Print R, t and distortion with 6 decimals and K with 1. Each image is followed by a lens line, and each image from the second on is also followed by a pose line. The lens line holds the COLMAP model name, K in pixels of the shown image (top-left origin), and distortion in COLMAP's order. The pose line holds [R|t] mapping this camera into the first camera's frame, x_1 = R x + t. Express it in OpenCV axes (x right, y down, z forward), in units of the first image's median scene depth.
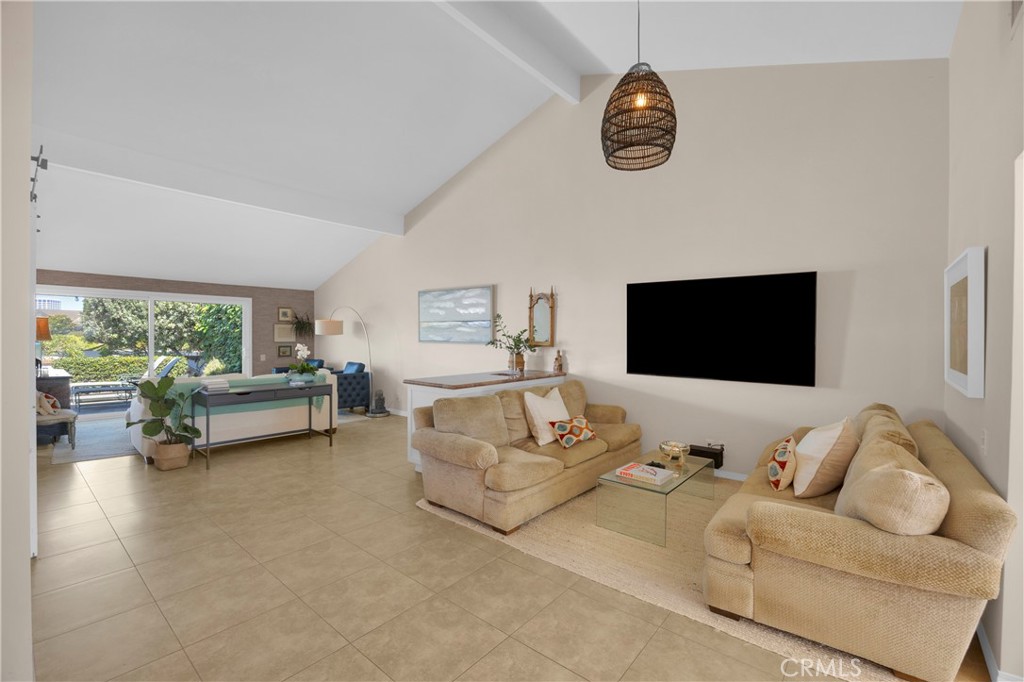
lens RADIAL K [[444.7, 0, 512.0], [0, 444.7, 341.0], [0, 0, 1]] dist [-0.012086, 0.000093]
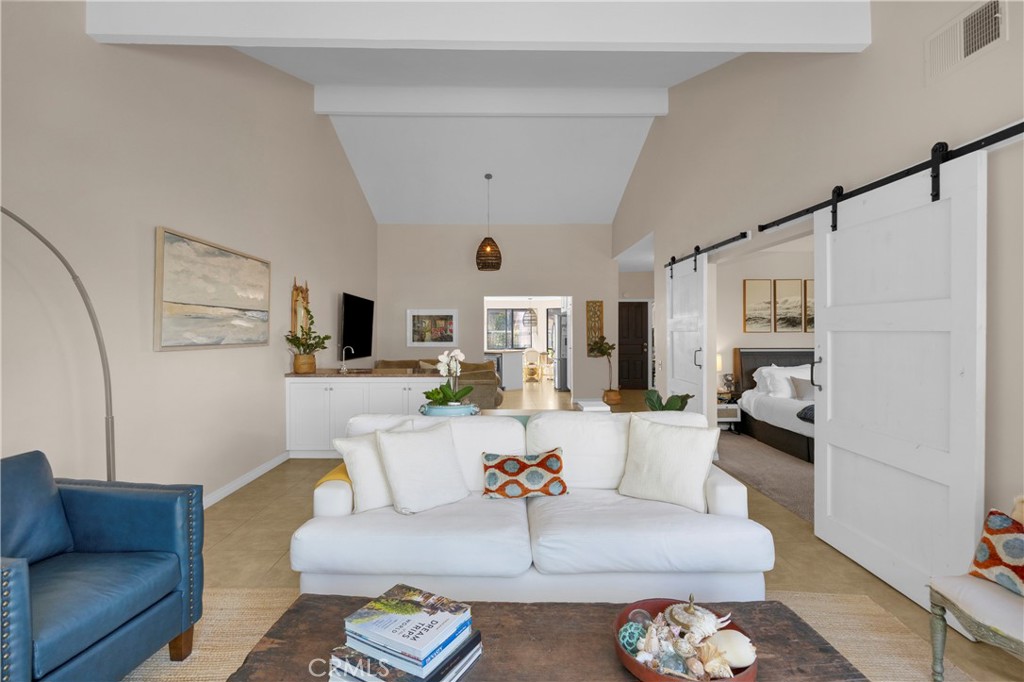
lens RADIAL K [[476.7, 0, 512.7], [0, 476.7, 336.0], [0, 0, 1]] dist [-0.000297, -0.000022]
pose [[-0.650236, -0.008662, 0.759683, -0.979751], [0.004227, 0.999878, 0.015018, -0.019803], [-0.759721, 0.012976, -0.650120, 1.333000]]
